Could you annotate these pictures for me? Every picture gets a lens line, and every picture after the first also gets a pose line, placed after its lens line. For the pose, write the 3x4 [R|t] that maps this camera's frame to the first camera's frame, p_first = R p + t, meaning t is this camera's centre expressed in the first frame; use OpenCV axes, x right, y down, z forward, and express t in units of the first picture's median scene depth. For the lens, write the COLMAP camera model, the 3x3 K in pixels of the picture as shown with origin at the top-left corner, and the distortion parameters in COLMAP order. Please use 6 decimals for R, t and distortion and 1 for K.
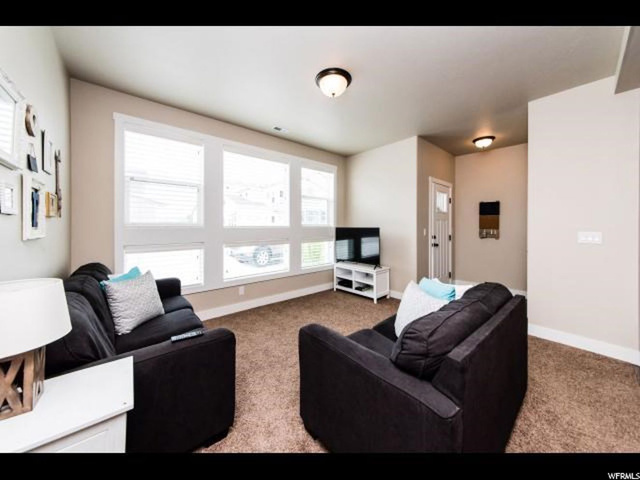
lens RADIAL K [[228.4, 0, 312.4], [0, 228.4, 224.6], [0, 0, 1]] dist [0.001577, -0.000712]
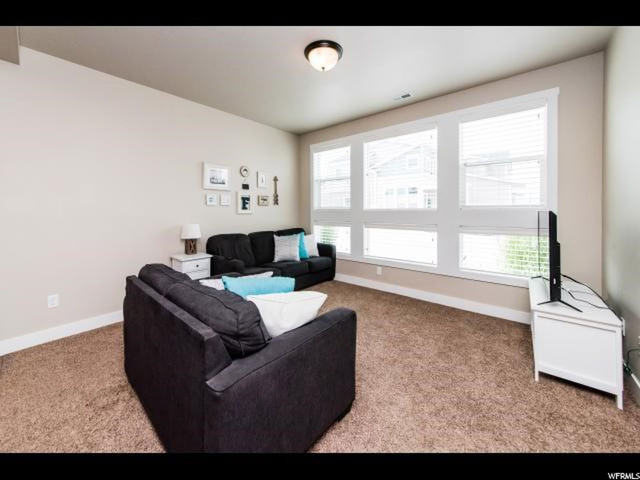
lens RADIAL K [[228.4, 0, 329.1], [0, 228.4, 209.5], [0, 0, 1]] dist [0.001577, -0.000712]
pose [[0.201746, 0.004230, -0.979429, 0.668091], [0.008713, 0.999943, 0.006114, 0.000141], [0.979399, -0.009767, 0.201698, 0.568914]]
